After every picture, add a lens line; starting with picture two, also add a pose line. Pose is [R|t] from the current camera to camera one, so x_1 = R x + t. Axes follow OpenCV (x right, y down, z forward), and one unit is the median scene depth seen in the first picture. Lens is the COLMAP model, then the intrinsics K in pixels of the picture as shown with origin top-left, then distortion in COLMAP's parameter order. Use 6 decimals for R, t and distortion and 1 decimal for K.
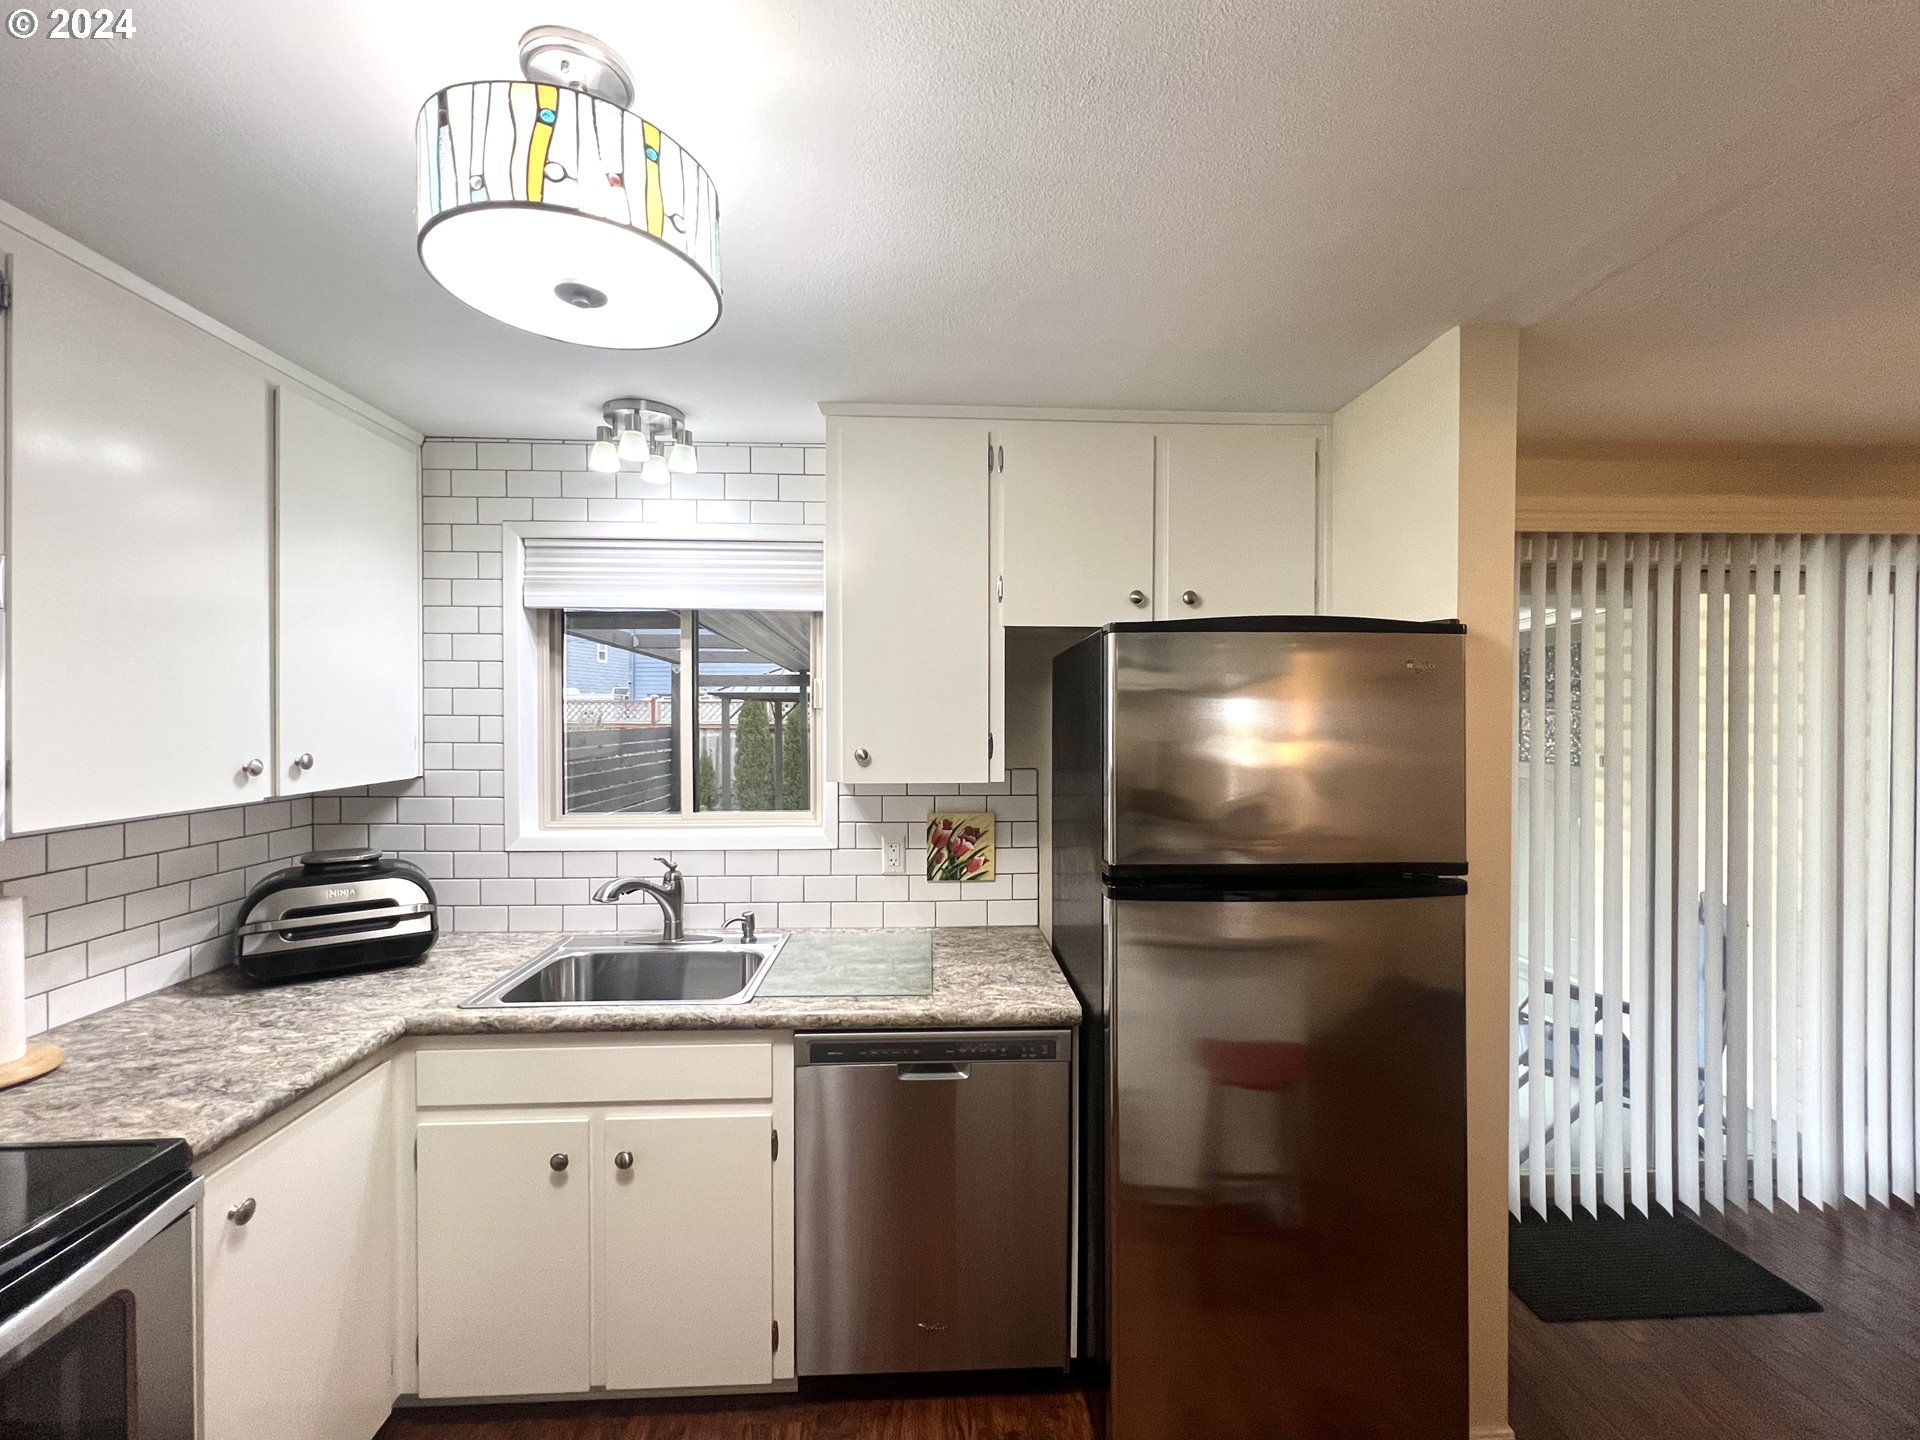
lens RADIAL K [[796.2, 0, 959.5], [0, 796.2, 723.3], [0, 0, 1]] dist [-0.003810, 0.000056]
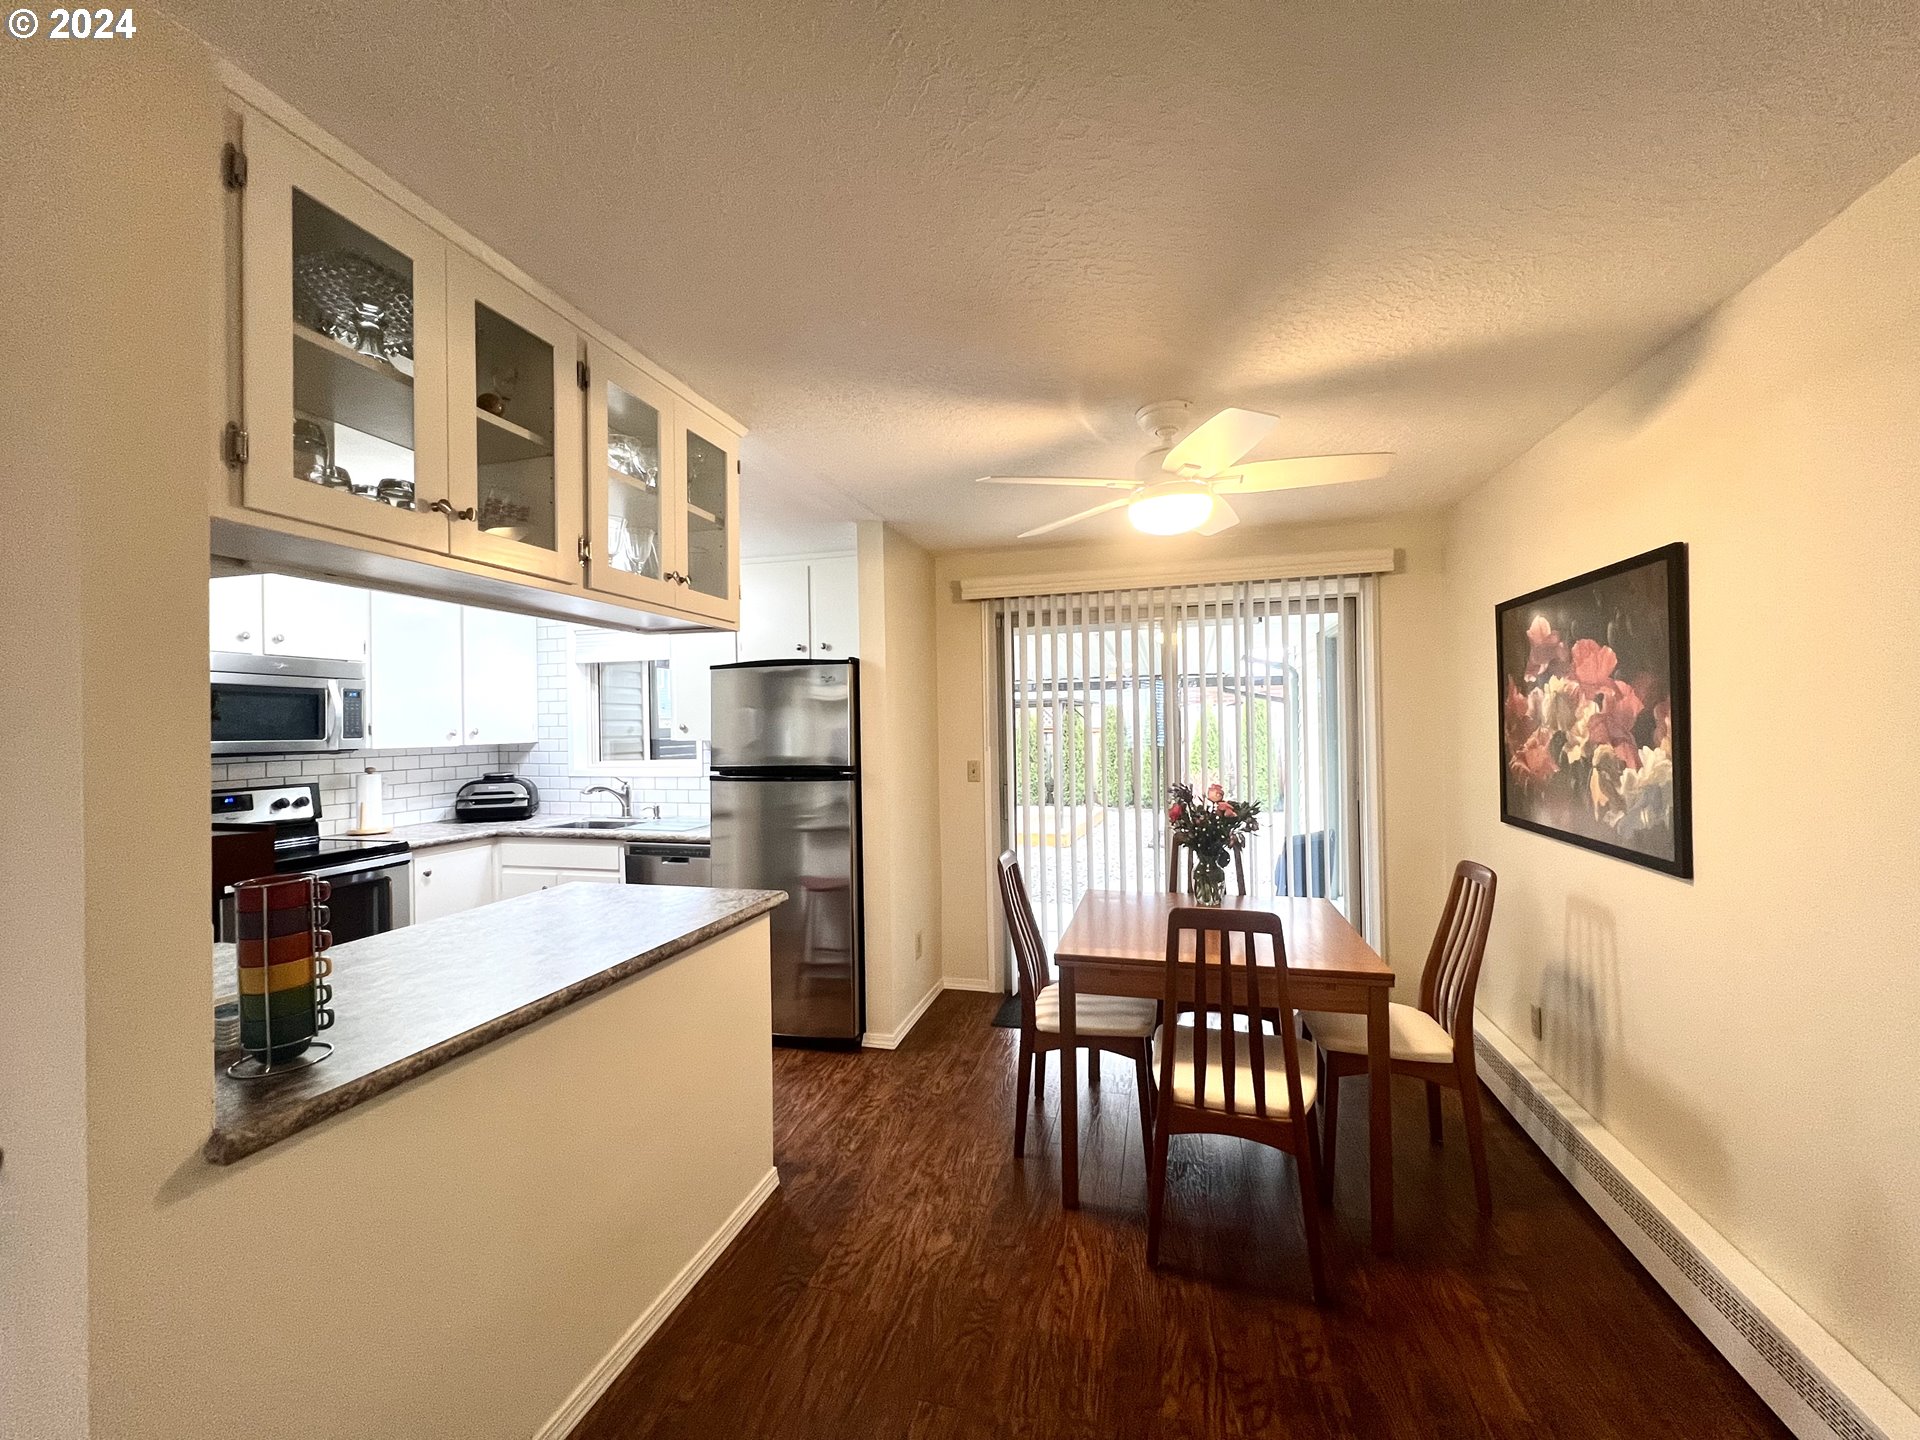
lens RADIAL K [[766.7, 0, 961.3], [0, 766.7, 725.0], [0, 0, 1]] dist [-0.002120, -0.000363]
pose [[0.949612, -0.017447, -0.312941, 1.222074], [0.014600, 0.999828, -0.011438, 0.067780], [0.313086, 0.006293, 0.949704, -0.716955]]
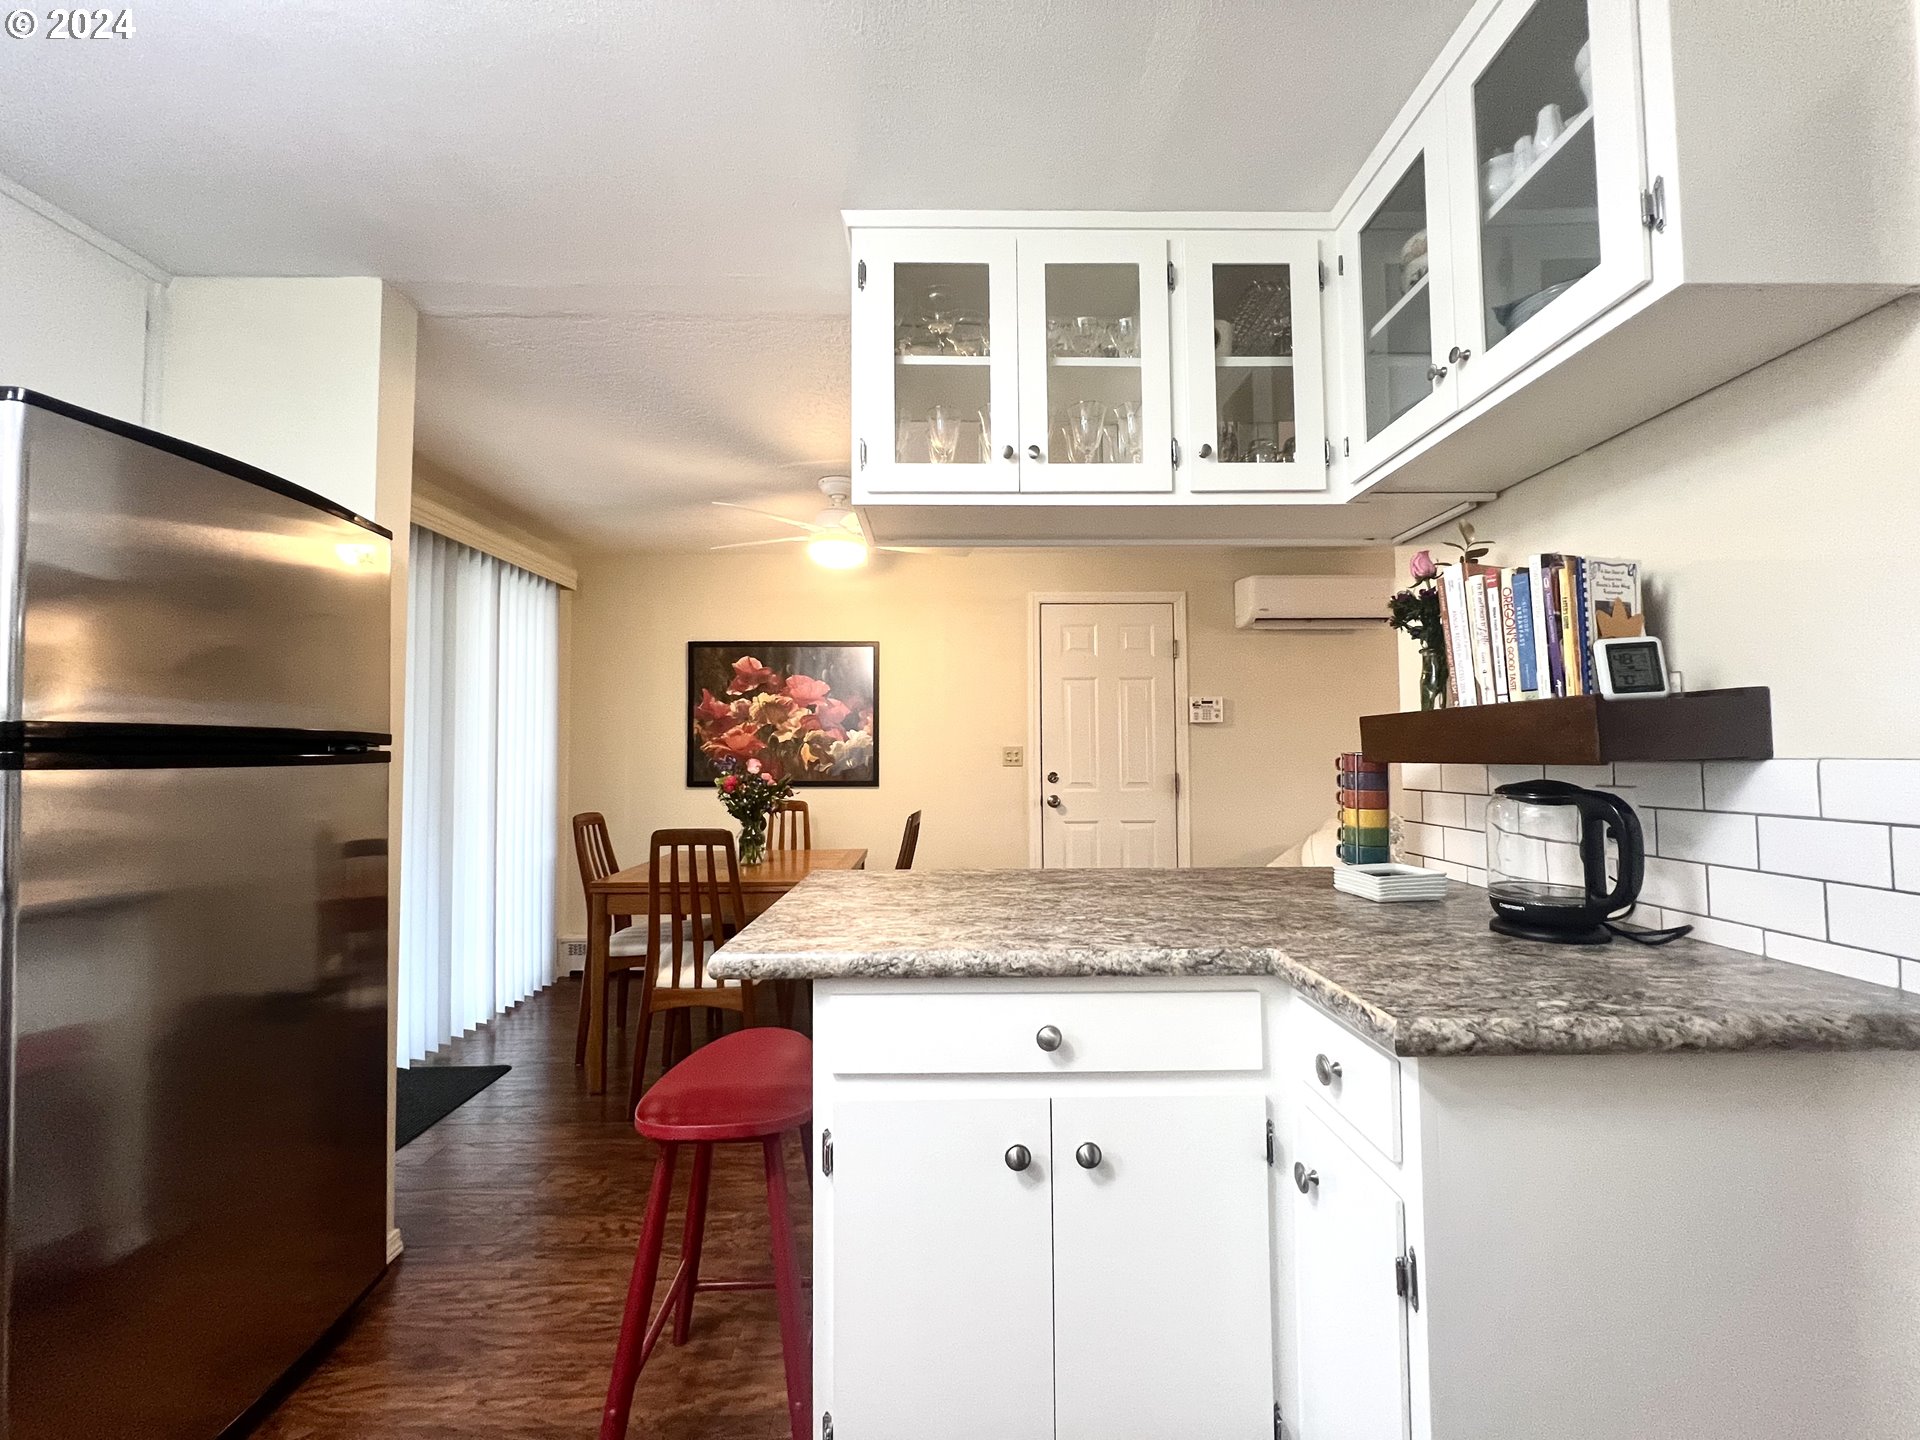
lens RADIAL K [[766.7, 0, 967.0], [0, 766.7, 720.0], [0, 0, 1]] dist [-0.002120, -0.000363]
pose [[0.029173, 0.041055, 0.998731, -0.342757], [0.013264, 0.999052, -0.041455, 0.159177], [-0.999486, 0.014456, 0.028601, 0.094365]]
